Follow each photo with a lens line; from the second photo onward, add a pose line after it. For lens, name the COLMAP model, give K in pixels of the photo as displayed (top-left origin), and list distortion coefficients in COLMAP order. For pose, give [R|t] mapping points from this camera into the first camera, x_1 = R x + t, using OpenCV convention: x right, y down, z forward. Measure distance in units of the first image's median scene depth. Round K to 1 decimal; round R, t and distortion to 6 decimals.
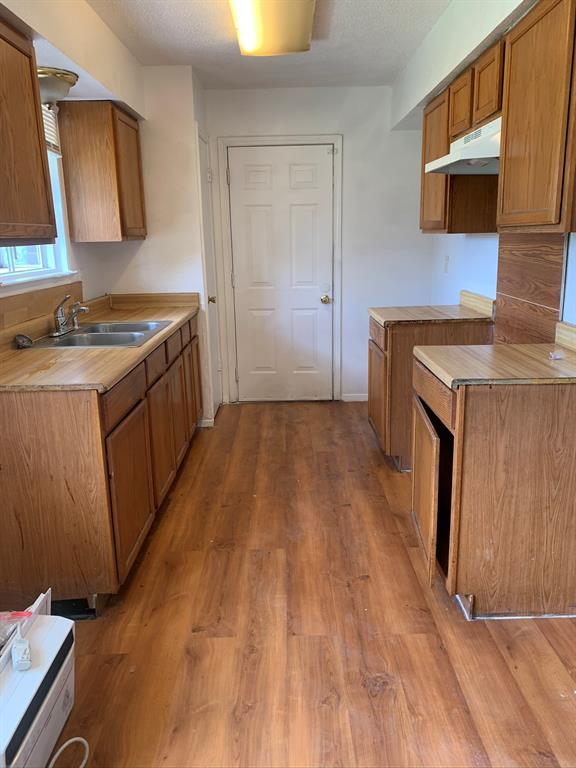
lens RADIAL K [[574.4, 0, 288.0], [0, 574.4, 384.0], [0, 0, 1]] dist [0.068584, -0.128309]
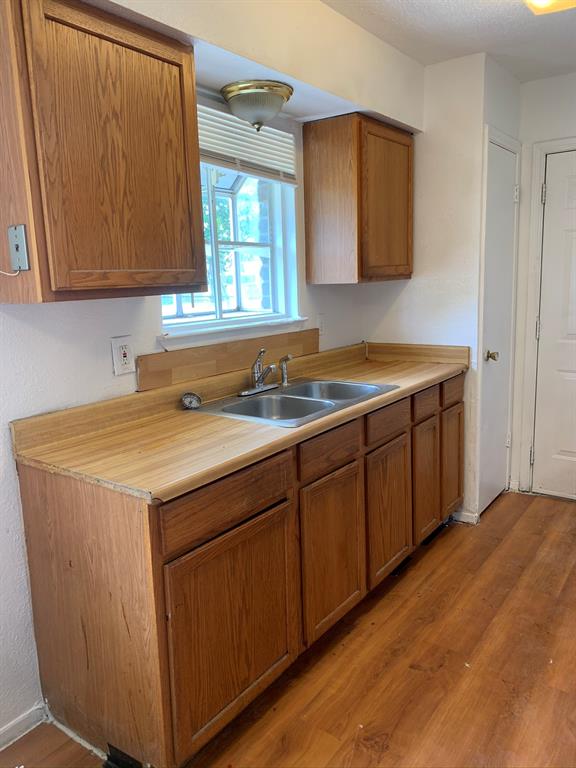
lens RADIAL K [[583.9, 0, 288.0], [0, 583.9, 384.0], [0, 0, 1]] dist [0.046975, -0.067018]
pose [[0.808151, 0.104105, -0.579702, 0.125169], [-0.134197, 0.990913, -0.009131, -0.085391], [0.573483, 0.085174, 0.814778, 0.286449]]
